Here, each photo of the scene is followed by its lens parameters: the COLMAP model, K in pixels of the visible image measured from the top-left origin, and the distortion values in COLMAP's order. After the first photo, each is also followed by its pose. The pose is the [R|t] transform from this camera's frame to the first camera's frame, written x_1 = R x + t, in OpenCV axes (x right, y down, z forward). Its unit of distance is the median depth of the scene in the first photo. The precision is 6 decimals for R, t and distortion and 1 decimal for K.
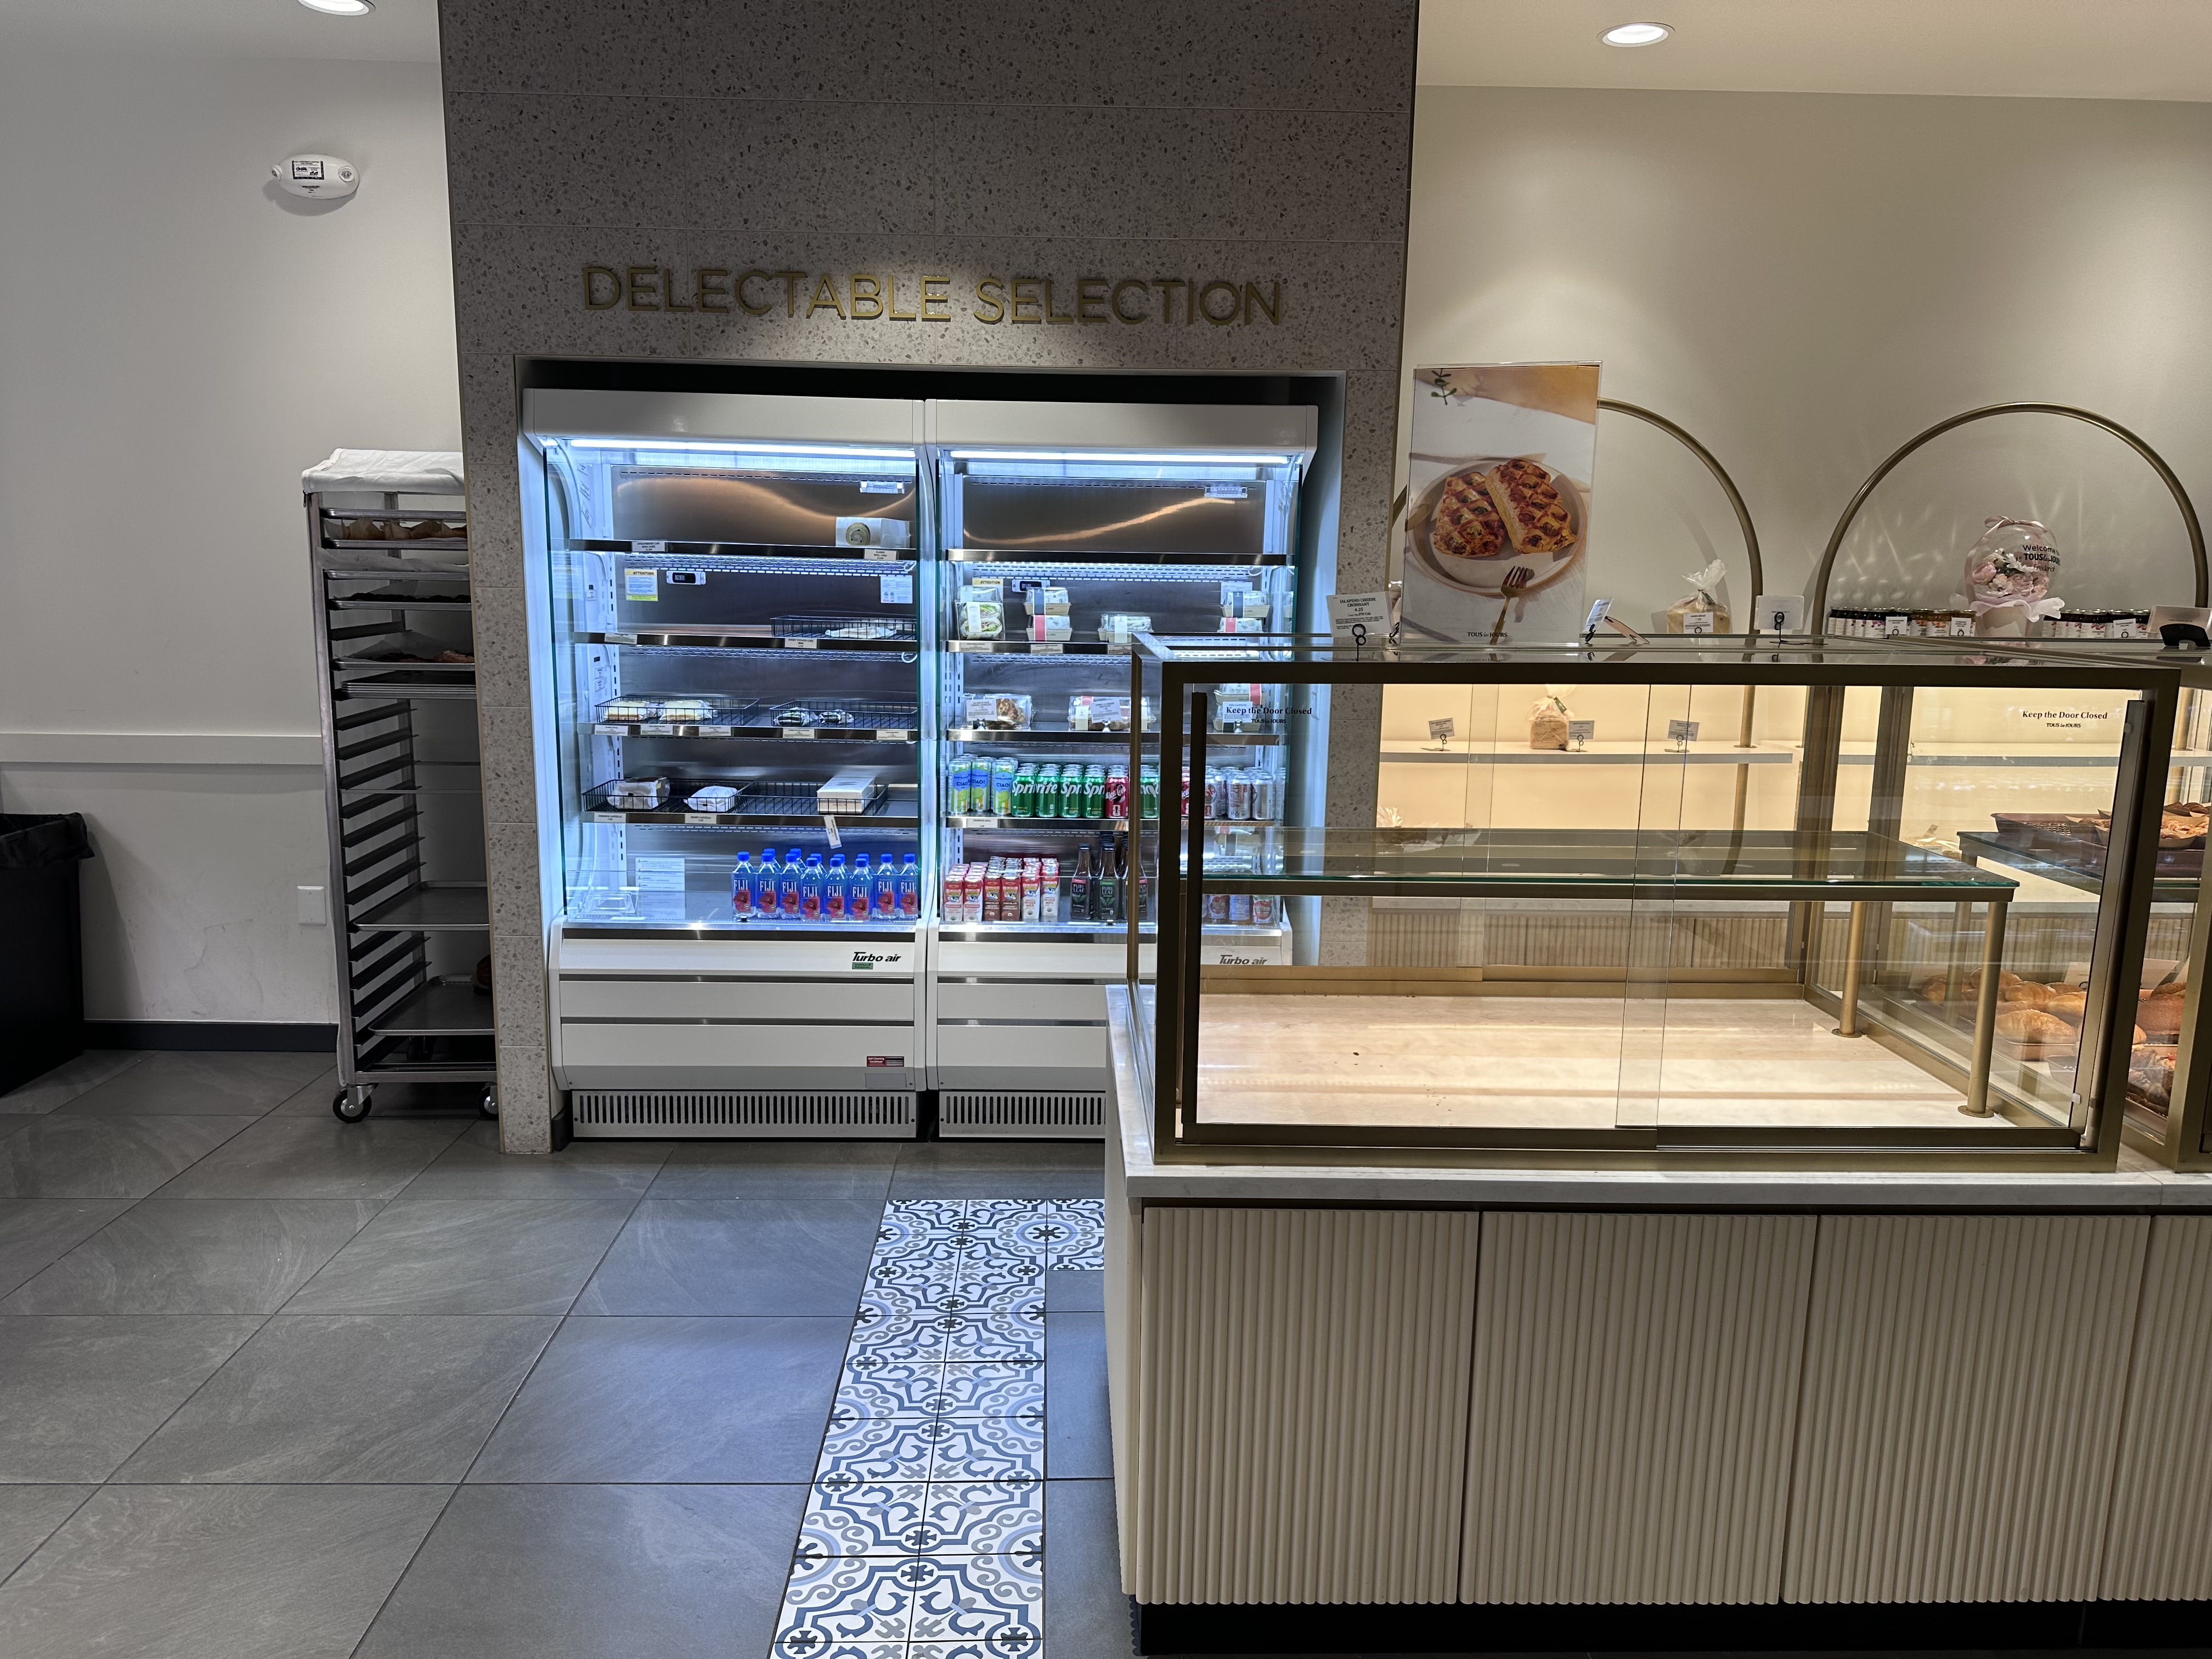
lens RADIAL K [[1525.9, 0, 1106.0], [0, 1525.9, 829.5], [0, 0, 1]] dist [0.041484, -0.063719]
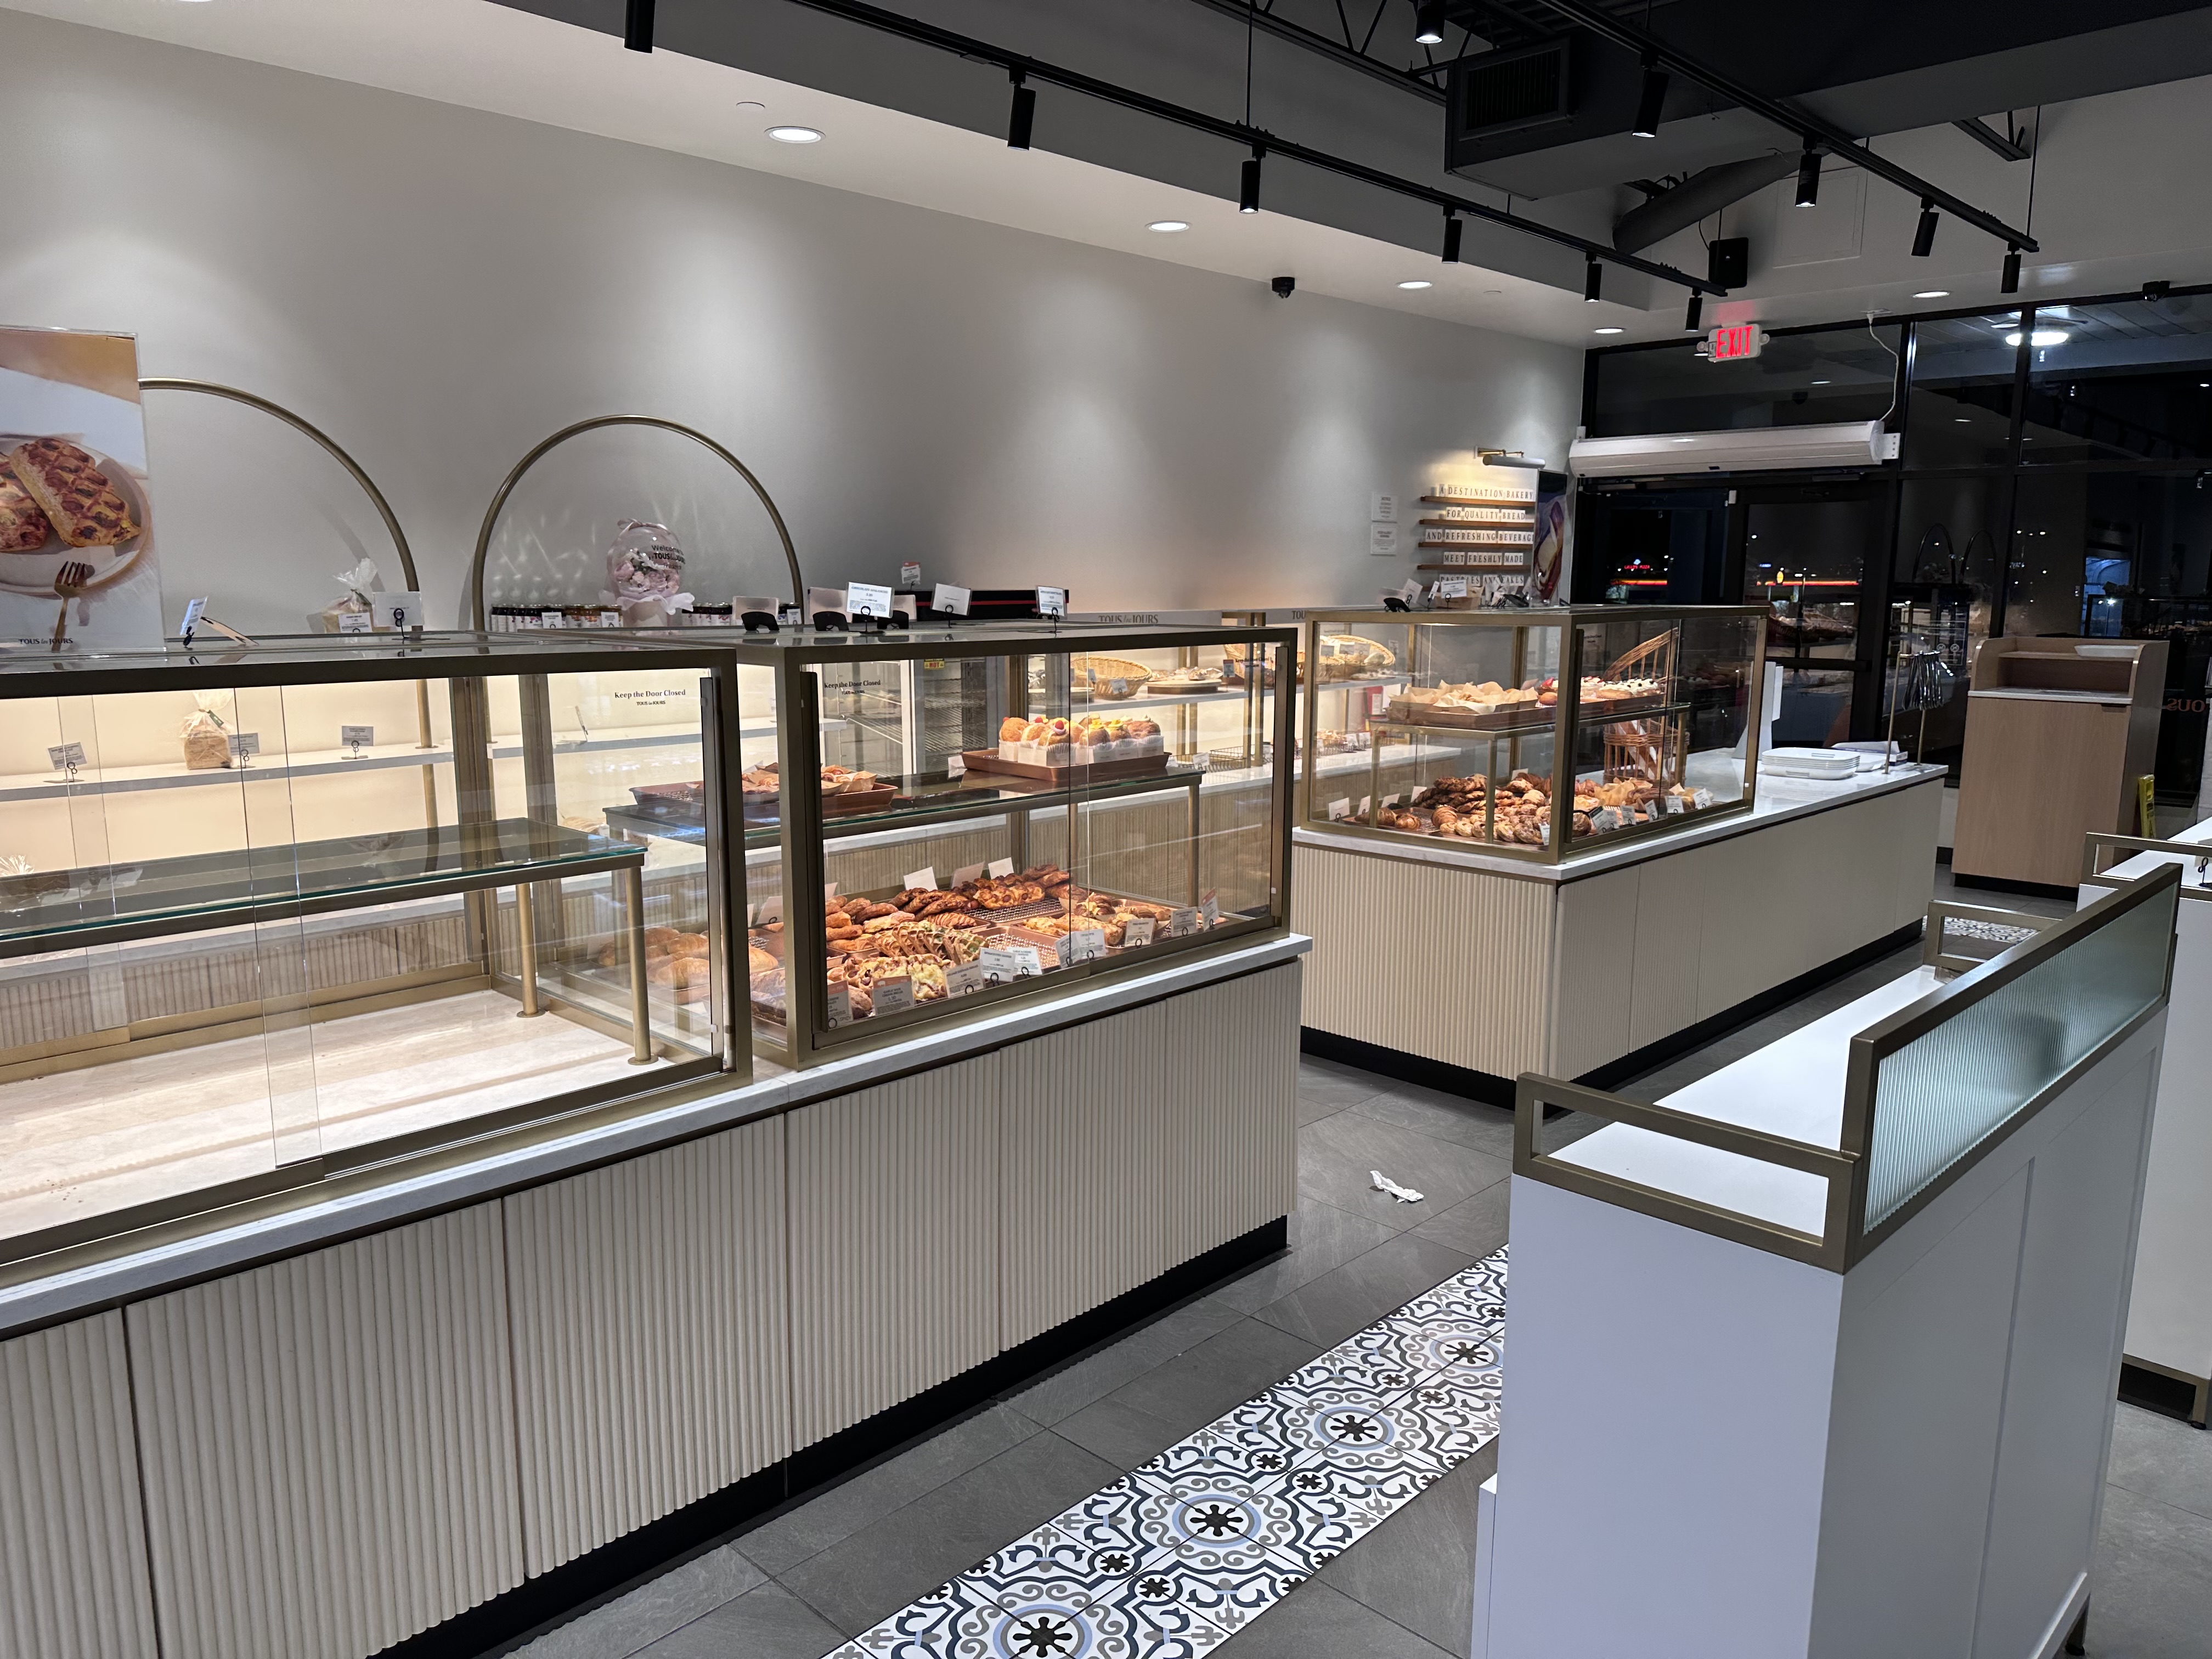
lens RADIAL K [[1525.9, 0, 1106.0], [0, 1525.9, 829.5], [0, 0, 1]] dist [0.041484, -0.063719]
pose [[0.699985, -0.124693, 0.703187, 0.042424], [0.124911, 0.990838, 0.051358, 0.005111], [-0.703149, 0.051886, 0.709147, -0.013570]]
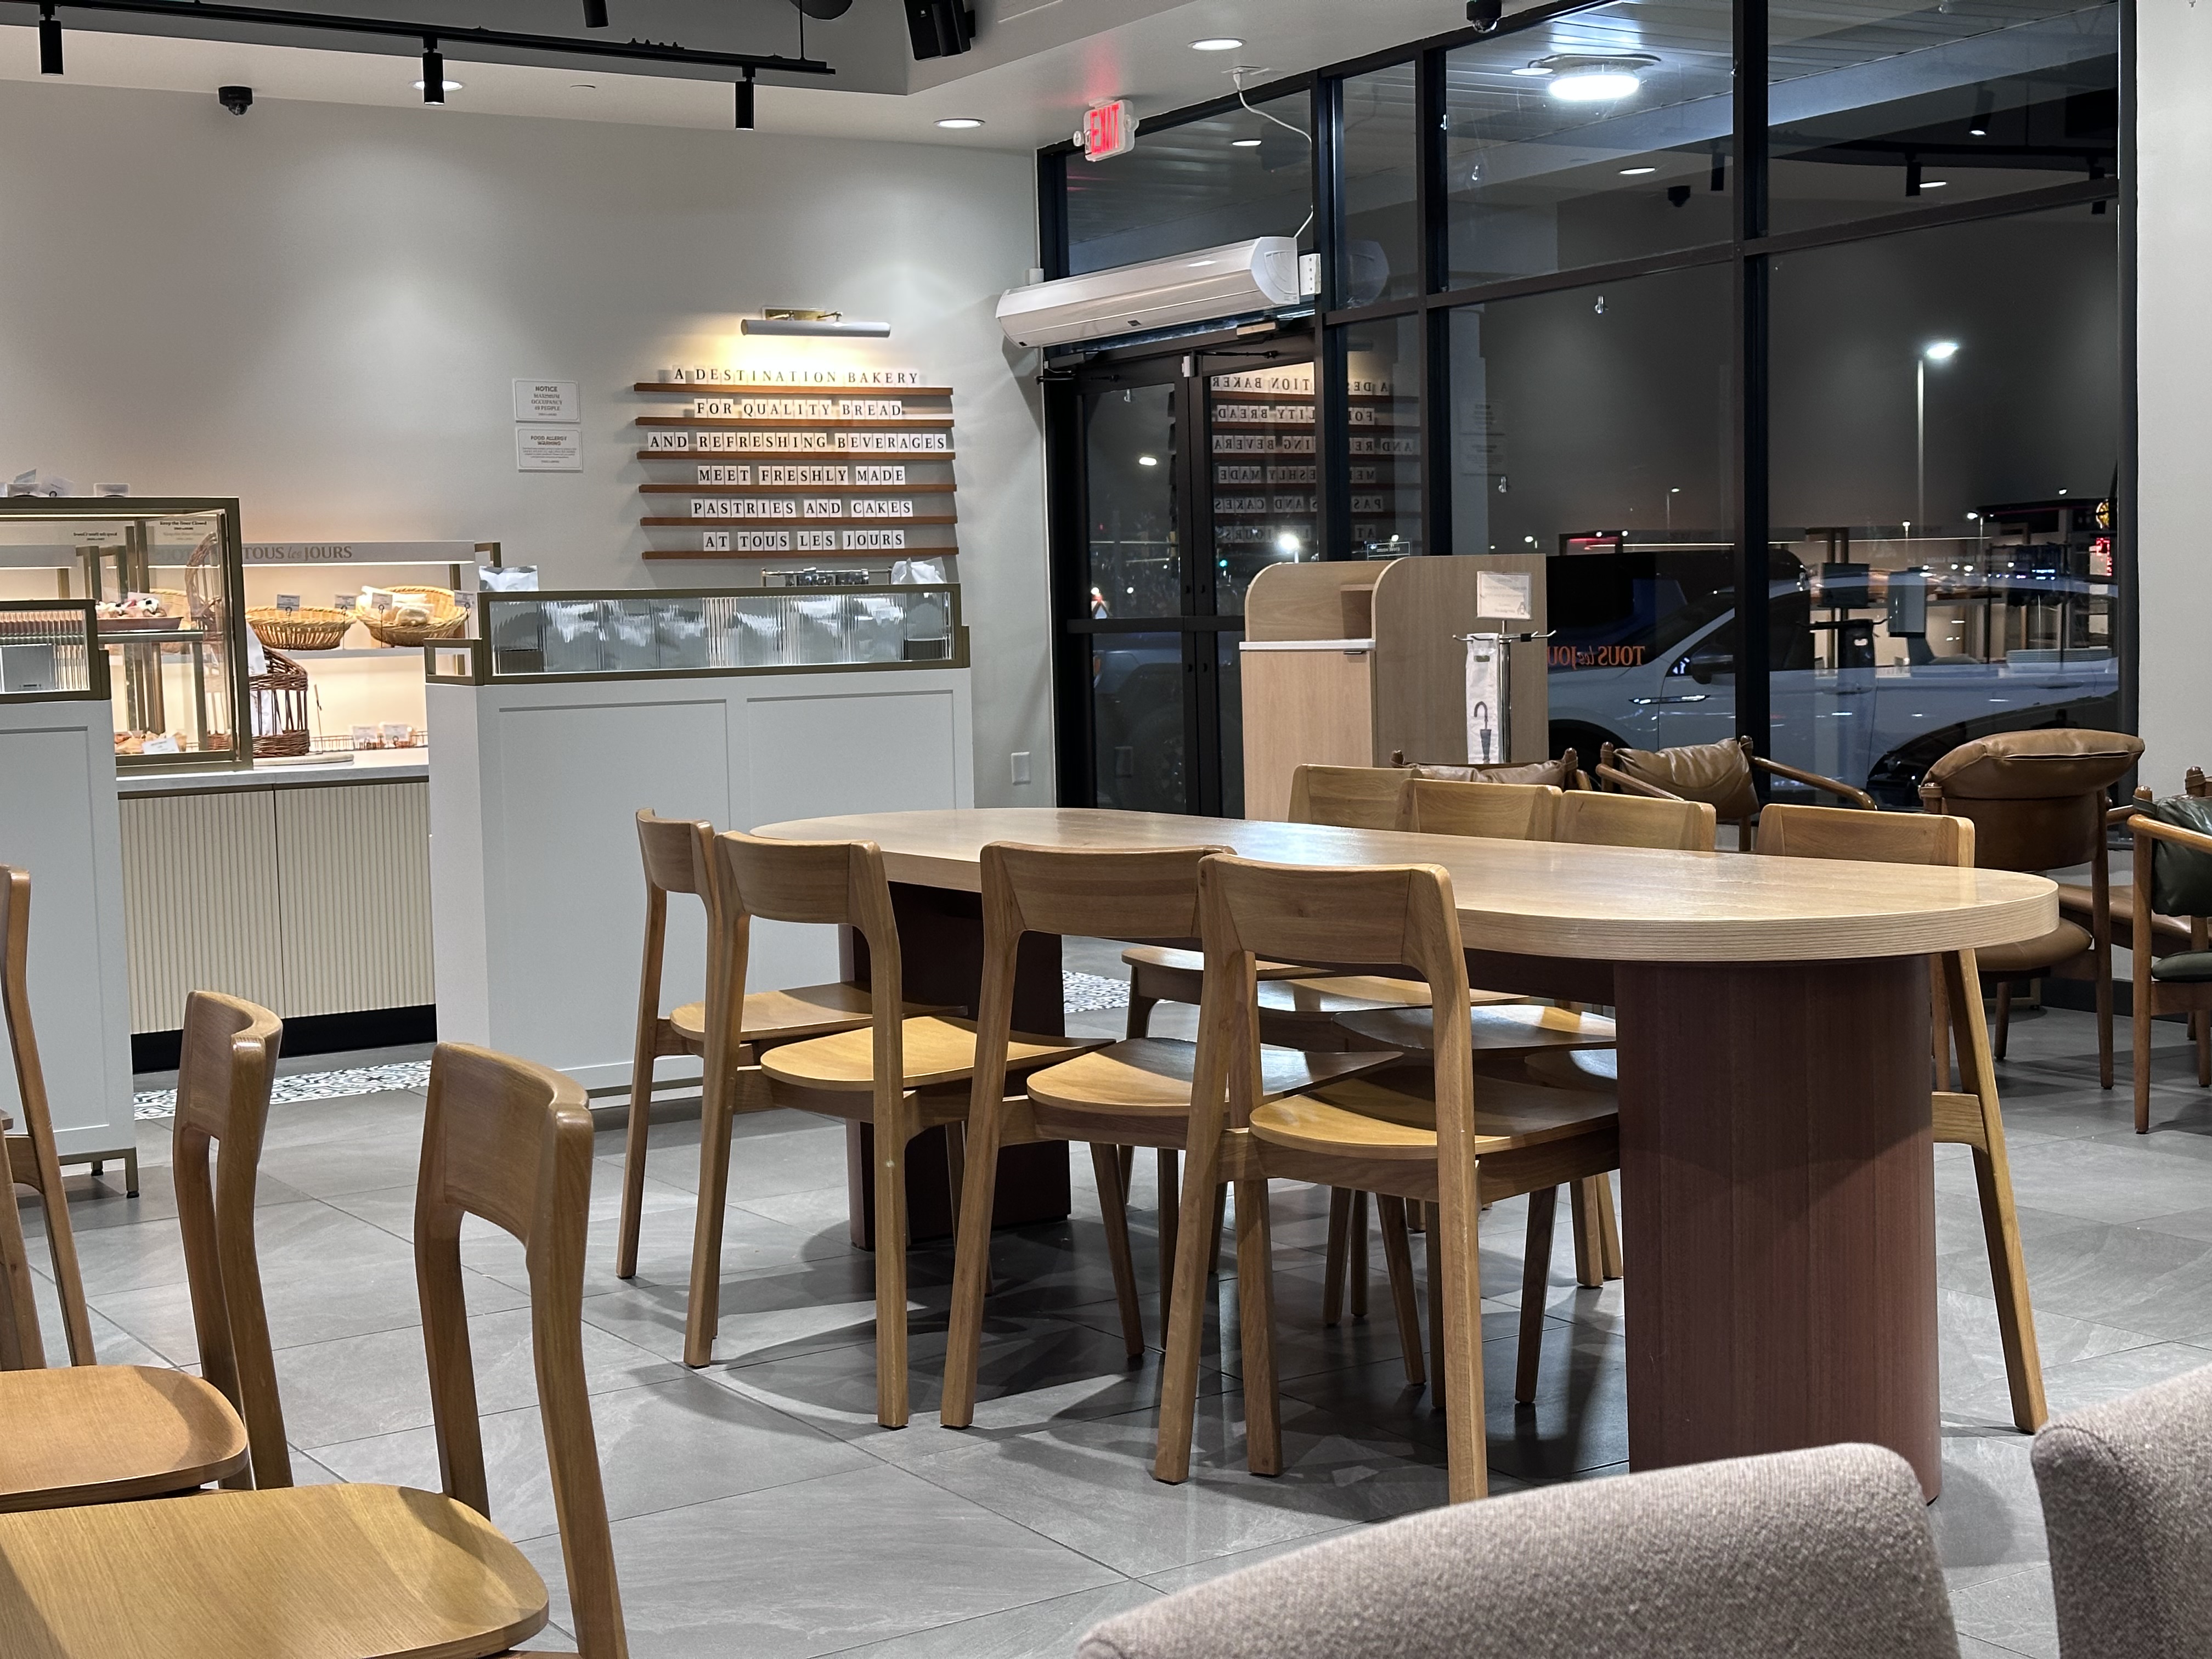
lens RADIAL K [[2957.1, 0, 1106.0], [0, 2957.1, 829.5], [0, 0, 1]] dist [0.115341, -0.034185]
pose [[0.842397, -0.074257, 0.533717, 1.329121], [0.126397, 0.990056, -0.061752, 0.608368], [-0.523824, 0.119480, 0.843406, -2.372280]]
